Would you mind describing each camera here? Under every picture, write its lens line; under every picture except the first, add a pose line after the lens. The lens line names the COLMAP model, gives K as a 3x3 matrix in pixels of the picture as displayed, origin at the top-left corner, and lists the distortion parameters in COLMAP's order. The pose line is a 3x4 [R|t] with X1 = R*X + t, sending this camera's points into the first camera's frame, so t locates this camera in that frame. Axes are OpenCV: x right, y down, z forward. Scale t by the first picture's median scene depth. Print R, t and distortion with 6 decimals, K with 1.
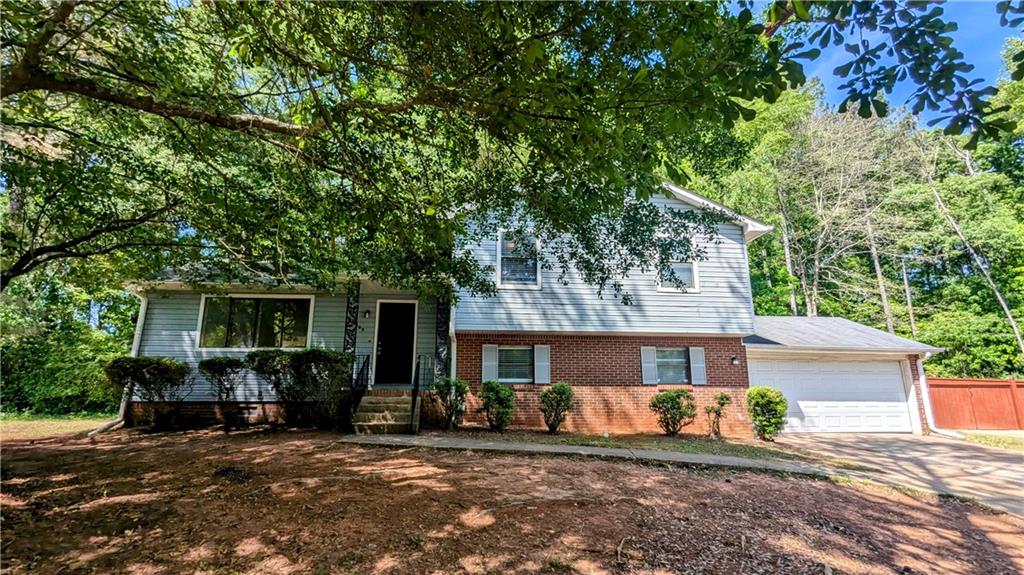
lens RADIAL K [[479.1, 0, 512.1], [0, 479.1, 289.2], [0, 0, 1]] dist [-0.002389, -0.000466]
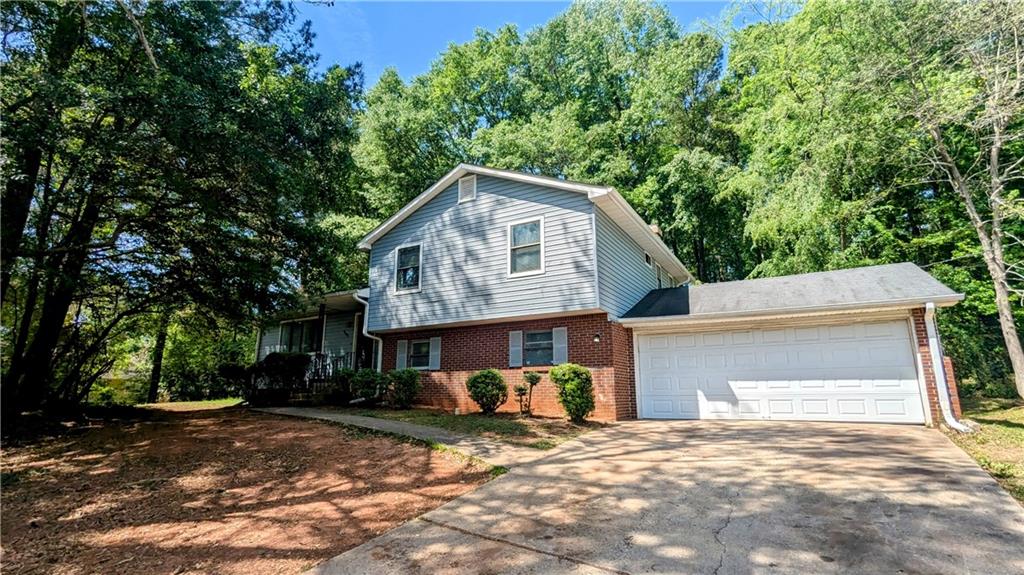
lens RADIAL K [[479.1, 0, 517.9], [0, 479.1, 284.2], [0, 0, 1]] dist [-0.002389, -0.000466]
pose [[0.804743, -0.138254, -0.577299, 0.917273], [0.136545, 0.989535, -0.046637, 0.068459], [0.577706, -0.041296, 0.815200, 0.155636]]
